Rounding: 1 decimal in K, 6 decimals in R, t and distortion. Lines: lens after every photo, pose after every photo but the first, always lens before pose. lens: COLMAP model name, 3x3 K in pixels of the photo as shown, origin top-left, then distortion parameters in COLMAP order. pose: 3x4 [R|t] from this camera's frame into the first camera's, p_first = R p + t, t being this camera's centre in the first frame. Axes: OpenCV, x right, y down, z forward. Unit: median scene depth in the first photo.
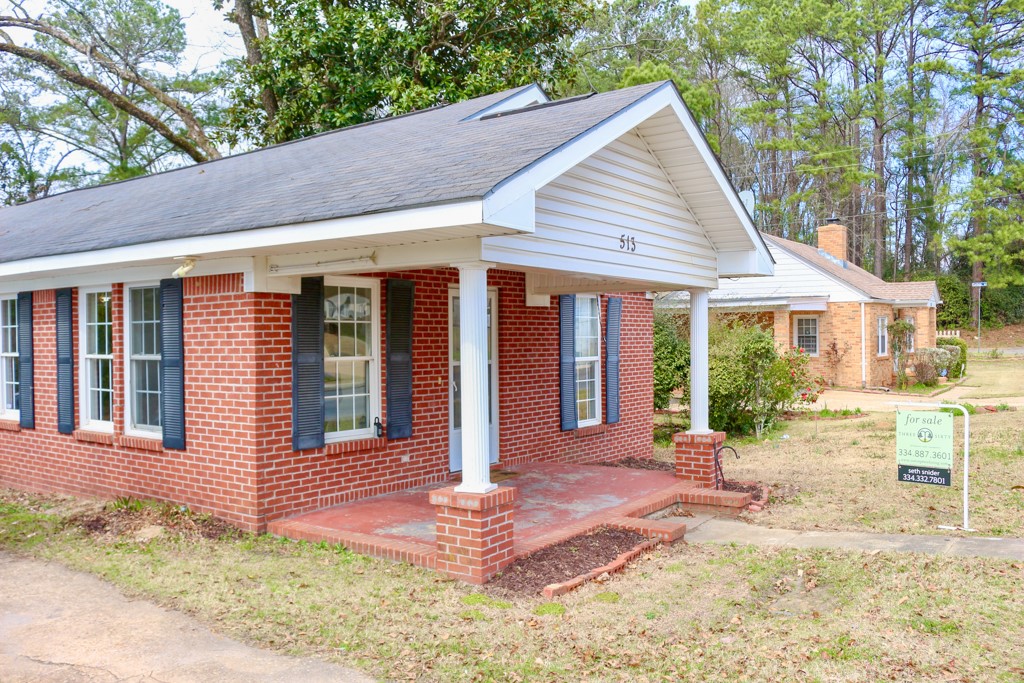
lens RADIAL K [[839.2, 0, 512.0], [0, 839.2, 341.5], [0, 0, 1]] dist [-0.104398, 0.001339]
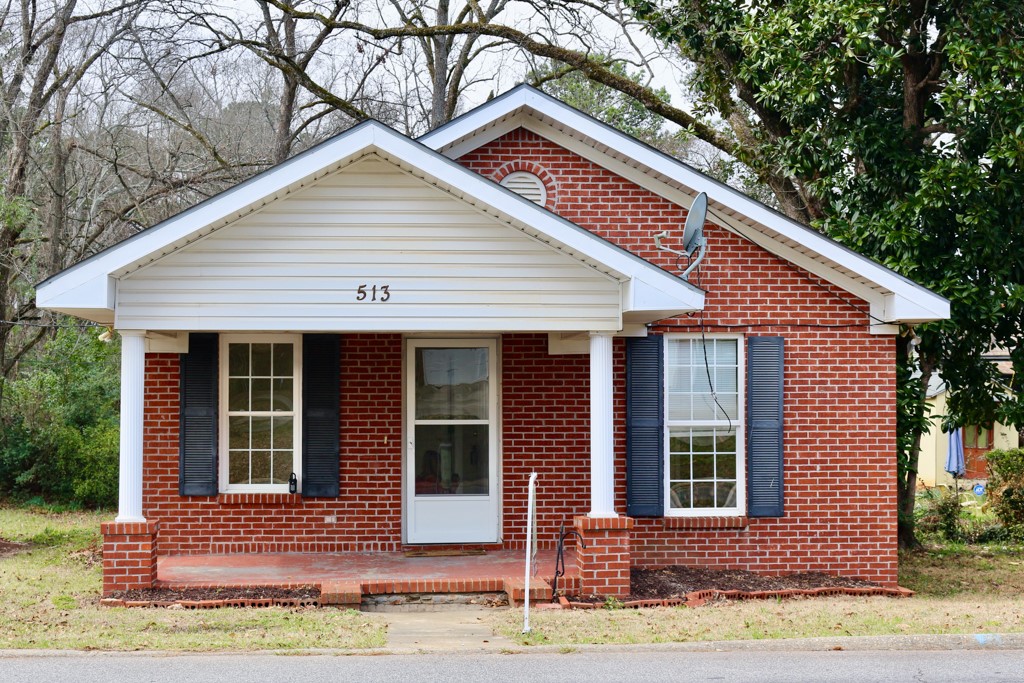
lens RADIAL K [[1731.9, 0, 512.0], [0, 1731.9, 341.5], [0, 0, 1]] dist [0.023134, 0.043514]
pose [[0.648699, -0.022341, -0.760717, 1.654383], [-0.005600, 0.999402, -0.034126, 0.003296], [0.761025, 0.026397, 0.648186, -0.145752]]
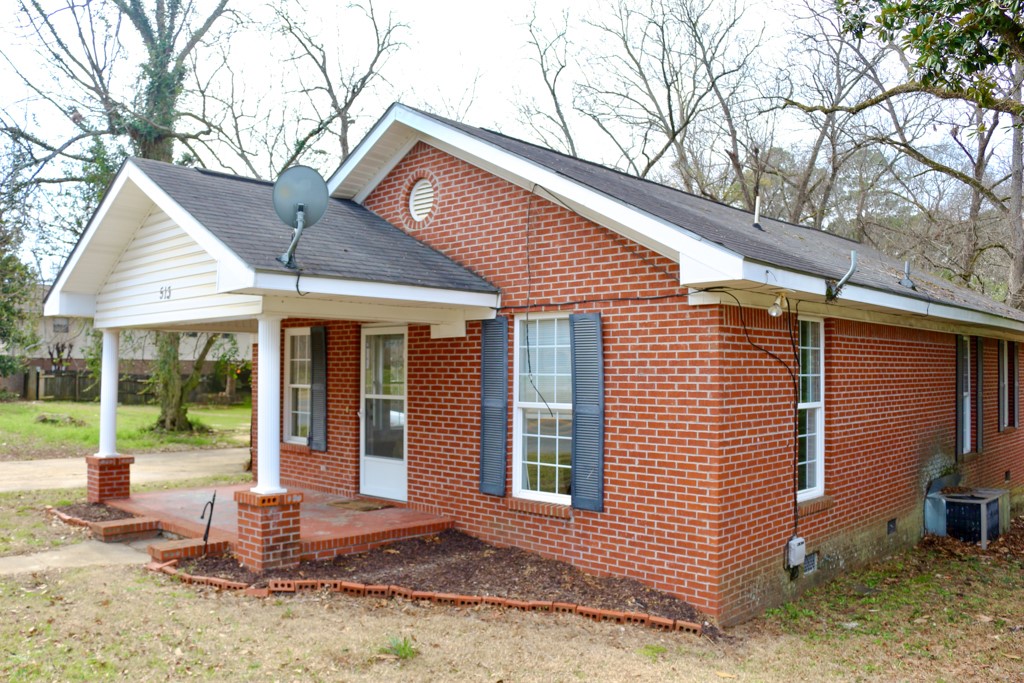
lens RADIAL K [[839.2, 0, 512.0], [0, 839.2, 341.5], [0, 0, 1]] dist [-0.104398, 0.001339]
pose [[-0.154288, -0.025447, -0.987698, 1.162014], [-0.006899, 0.999672, -0.024677, -0.022979], [0.988002, 0.003007, -0.154413, 1.600689]]
